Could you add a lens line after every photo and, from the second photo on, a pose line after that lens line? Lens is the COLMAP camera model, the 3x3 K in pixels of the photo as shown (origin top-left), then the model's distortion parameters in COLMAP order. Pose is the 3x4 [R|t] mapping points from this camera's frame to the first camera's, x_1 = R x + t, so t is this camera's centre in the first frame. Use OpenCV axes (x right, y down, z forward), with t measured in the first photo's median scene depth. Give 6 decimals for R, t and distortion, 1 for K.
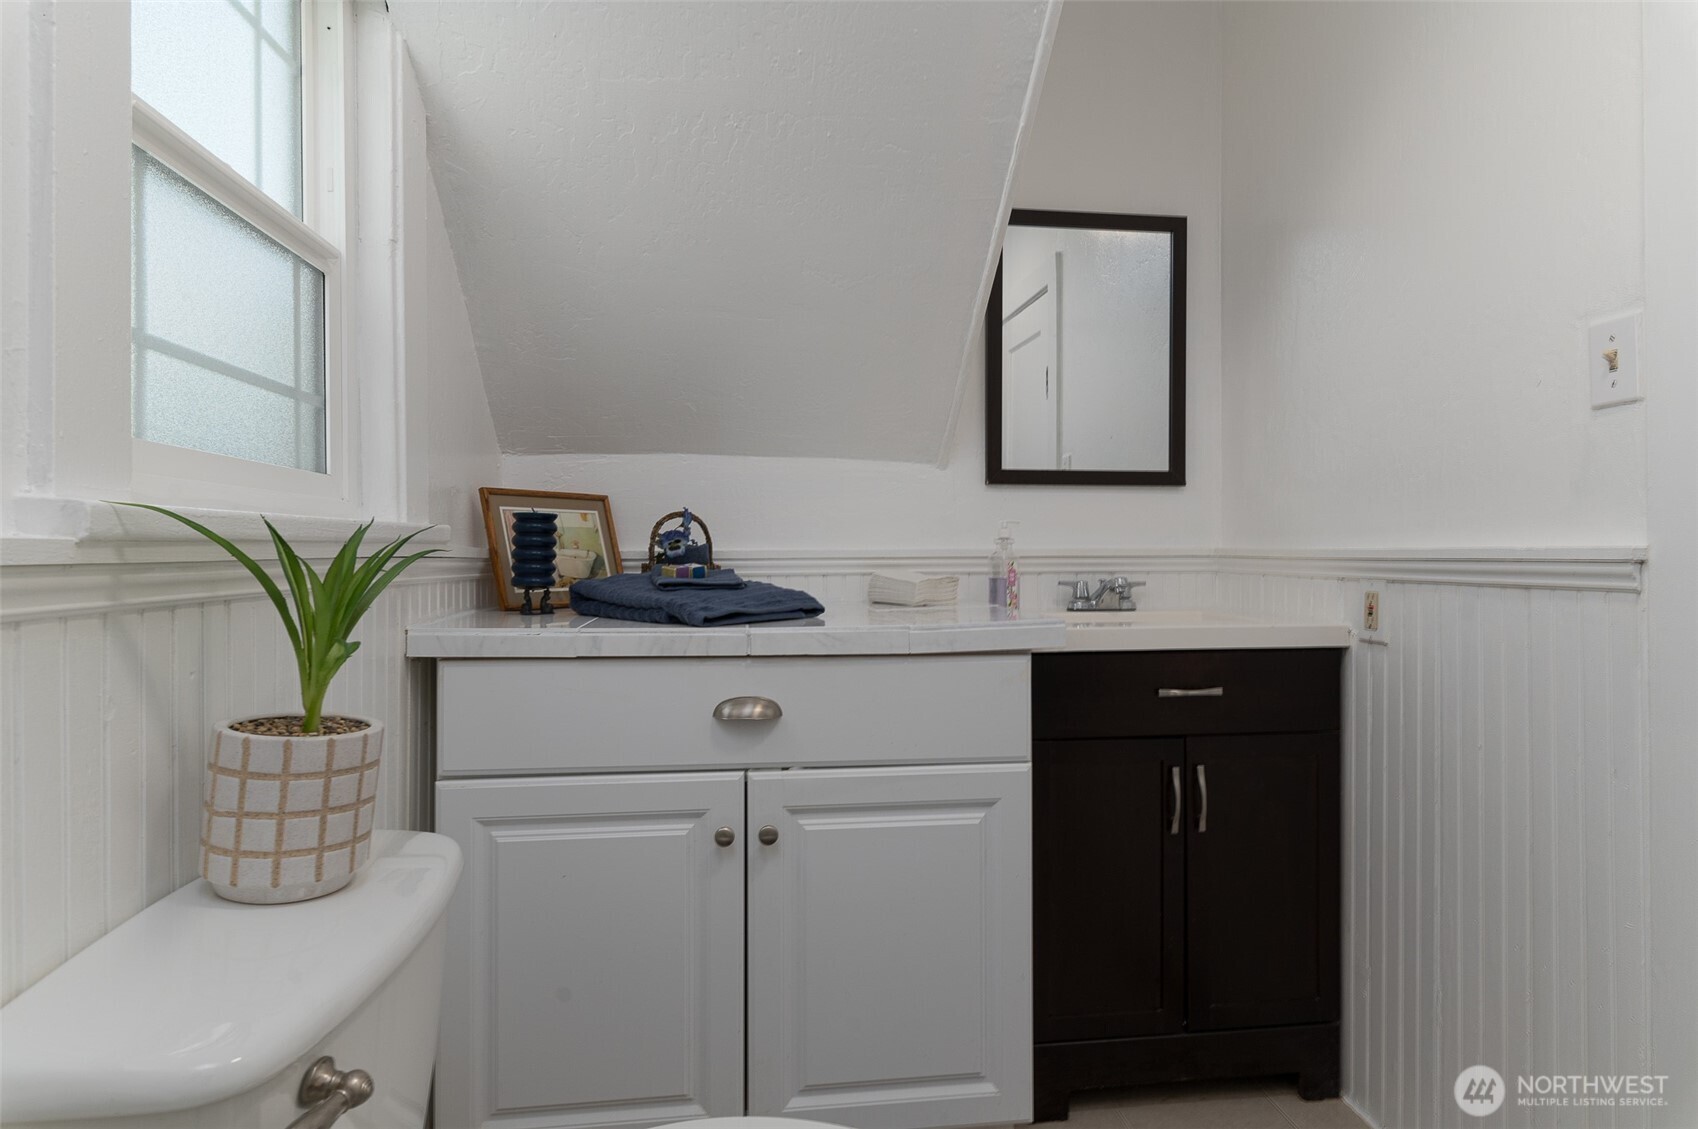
lens RADIAL K [[909.0, 0, 849.0], [0, 909.0, 564.5], [0, 0, 1]] dist [-0.001066, -0.000229]
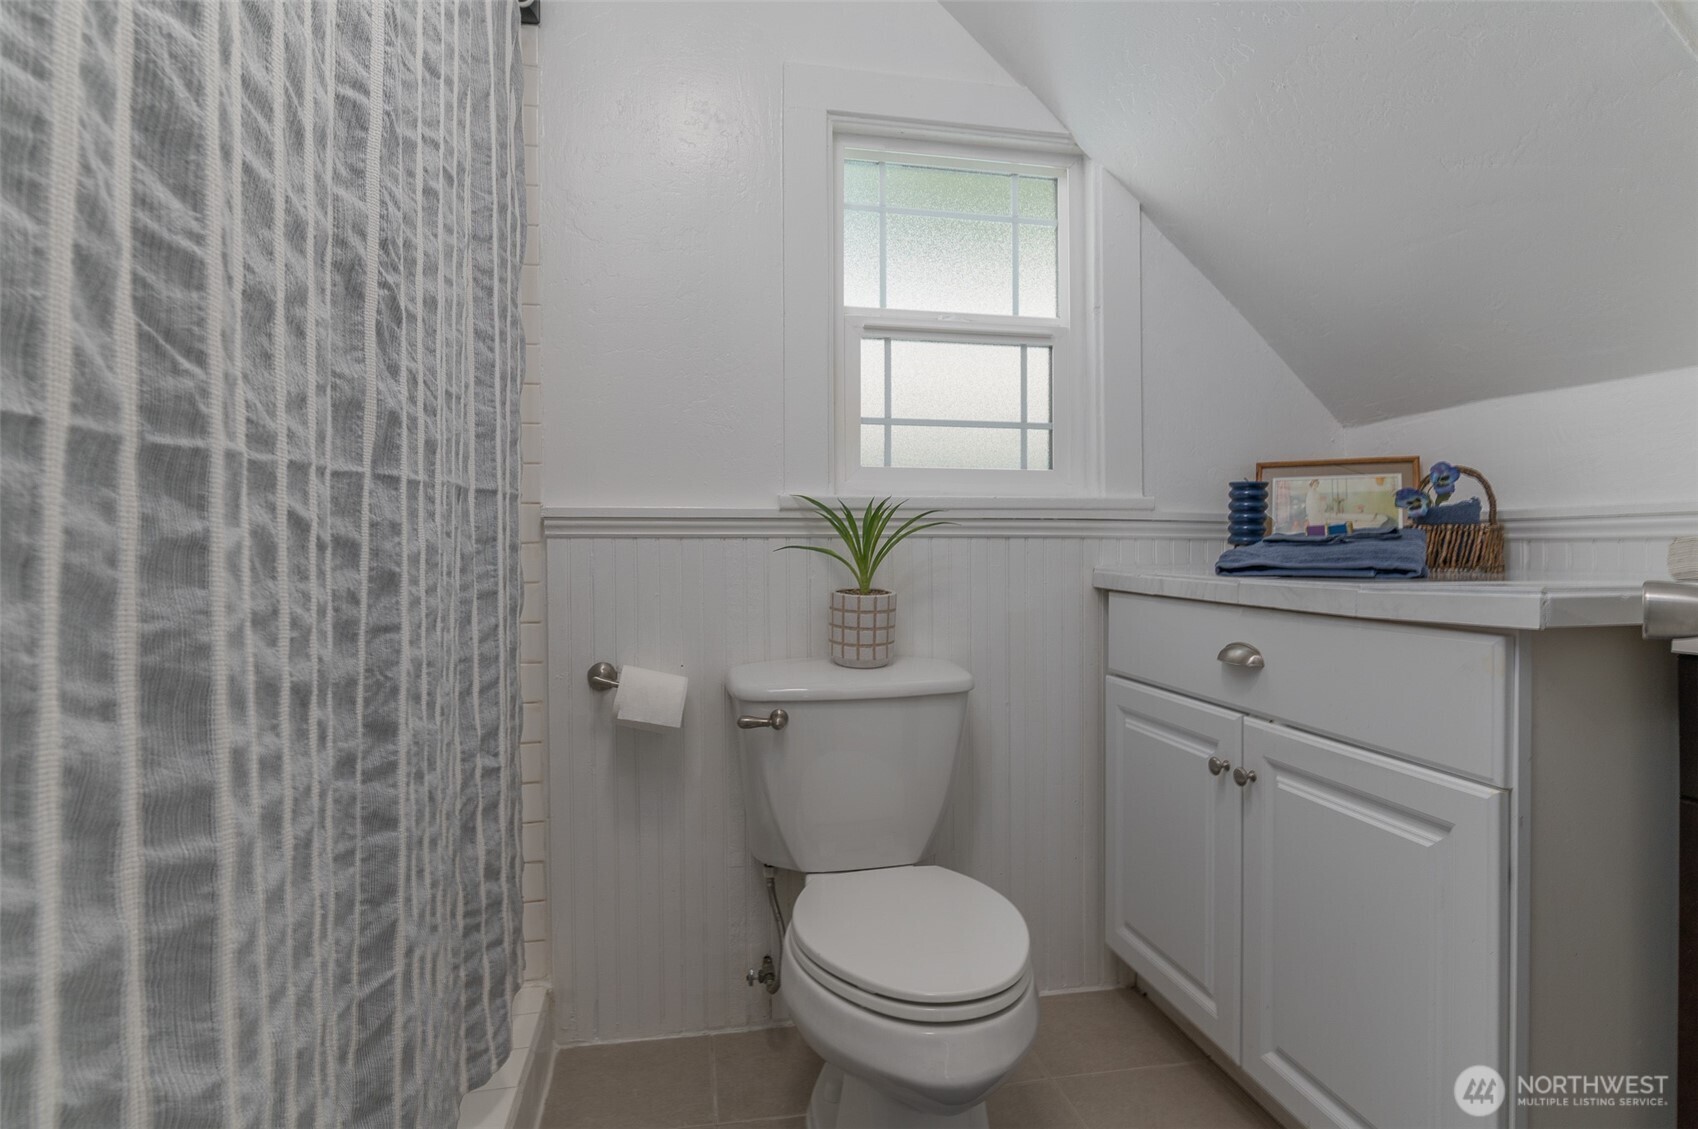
lens RADIAL K [[909.0, 0, 849.0], [0, 909.0, 564.5], [0, 0, 1]] dist [-0.001066, -0.000229]
pose [[0.056576, 0.019731, -0.998203, 0.899400], [-0.015718, 0.999698, 0.018870, 0.040307], [0.998275, 0.014622, 0.056869, 0.475403]]
